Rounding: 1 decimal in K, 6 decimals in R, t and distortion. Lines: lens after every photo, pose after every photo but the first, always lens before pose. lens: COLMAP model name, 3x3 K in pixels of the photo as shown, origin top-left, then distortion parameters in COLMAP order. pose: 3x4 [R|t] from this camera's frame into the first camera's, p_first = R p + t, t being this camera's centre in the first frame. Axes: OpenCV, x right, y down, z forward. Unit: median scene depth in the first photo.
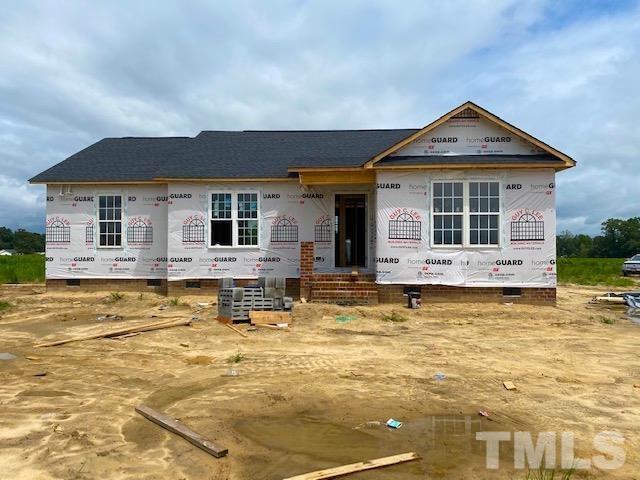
lens RADIAL K [[491.8, 0, 320.0], [0, 491.8, 240.0], [0, 0, 1]] dist [0.000055, -0.003726]
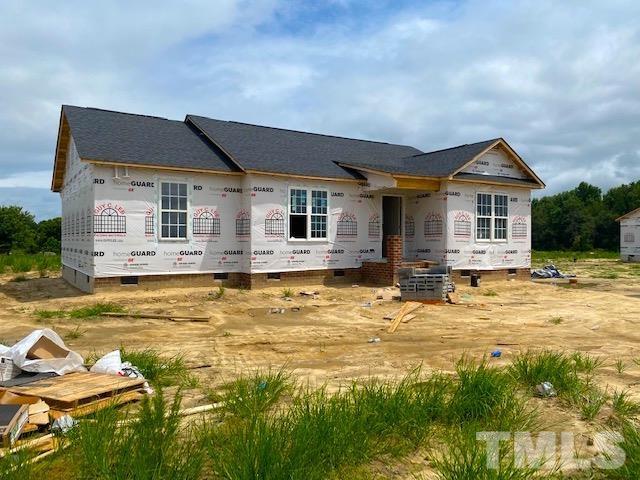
lens RADIAL K [[491.8, 0, 320.0], [0, 491.8, 240.0], [0, 0, 1]] dist [0.000055, -0.003726]
pose [[0.824328, 0.004172, 0.566097, -0.759227], [-0.012720, 0.999857, 0.011155, 0.001767], [-0.565969, -0.016396, 0.824263, 0.103373]]
